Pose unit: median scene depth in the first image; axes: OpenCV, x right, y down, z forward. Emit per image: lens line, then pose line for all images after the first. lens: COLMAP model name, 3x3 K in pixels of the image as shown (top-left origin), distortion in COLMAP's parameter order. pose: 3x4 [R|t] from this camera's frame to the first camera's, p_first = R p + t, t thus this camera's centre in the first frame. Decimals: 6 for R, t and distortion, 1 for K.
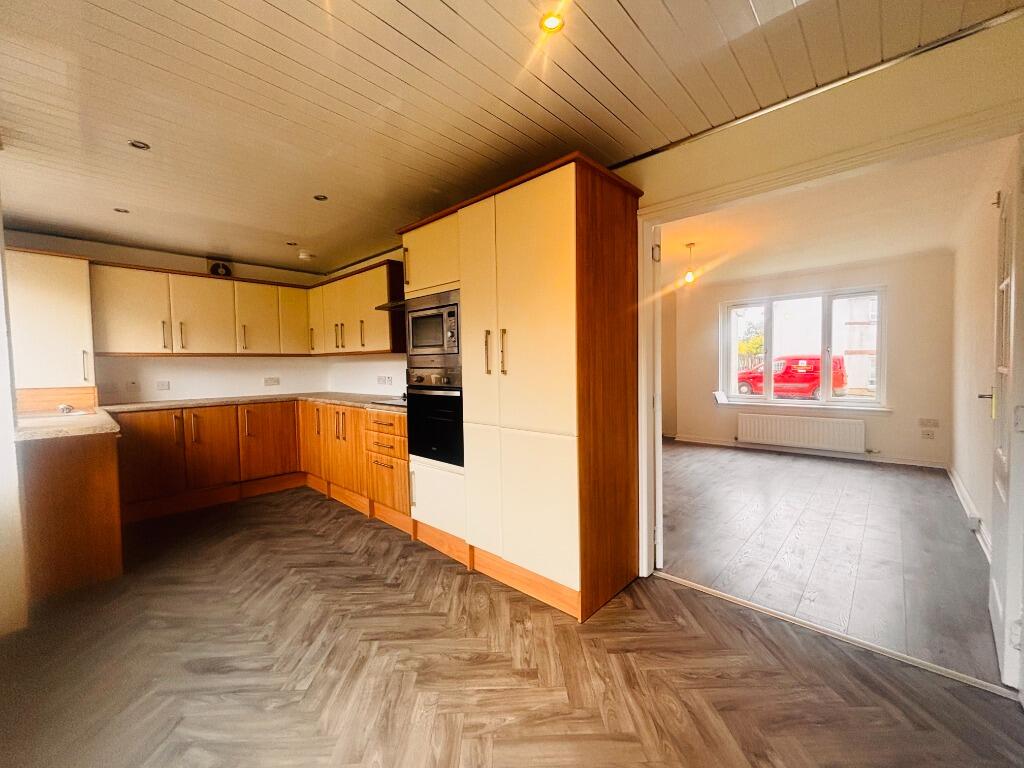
lens RADIAL K [[415.4, 0, 511.4], [0, 415.4, 385.3], [0, 0, 1]] dist [0.002029, 0.001015]
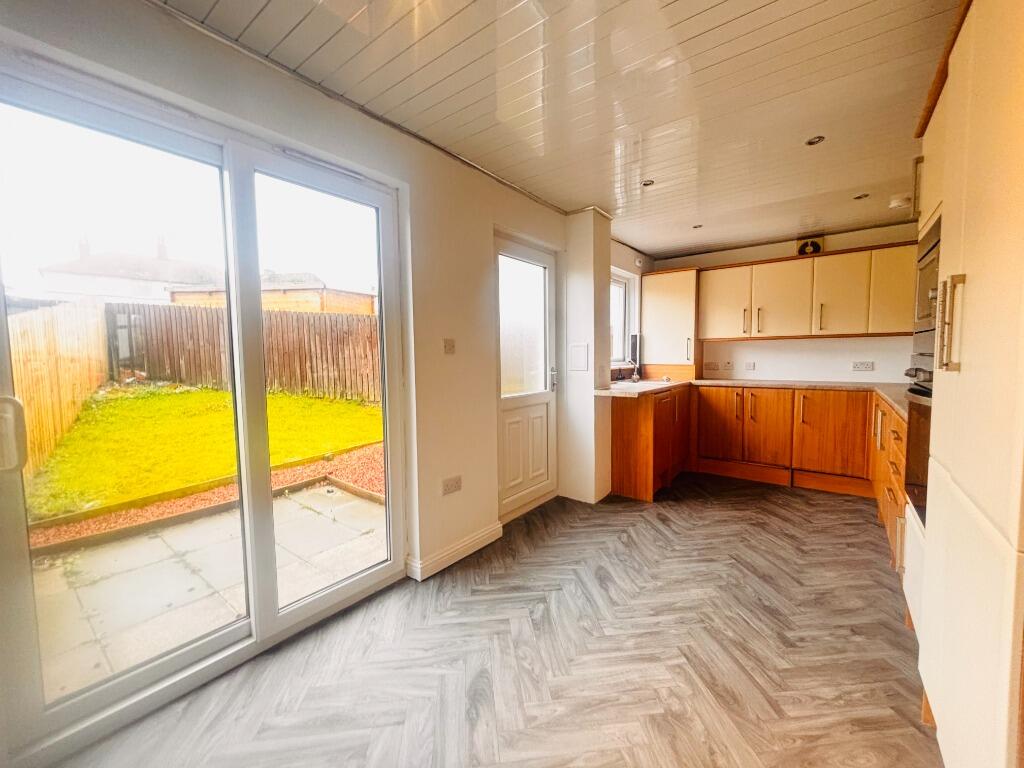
lens RADIAL K [[415.4, 0, 512.3], [0, 415.4, 381.3], [0, 0, 1]] dist [0.002029, 0.001015]
pose [[0.094451, 0.075309, -0.992677, 0.303647], [-0.037325, 0.996701, 0.072063, -0.020176], [0.994830, 0.030245, 0.096950, 0.328876]]
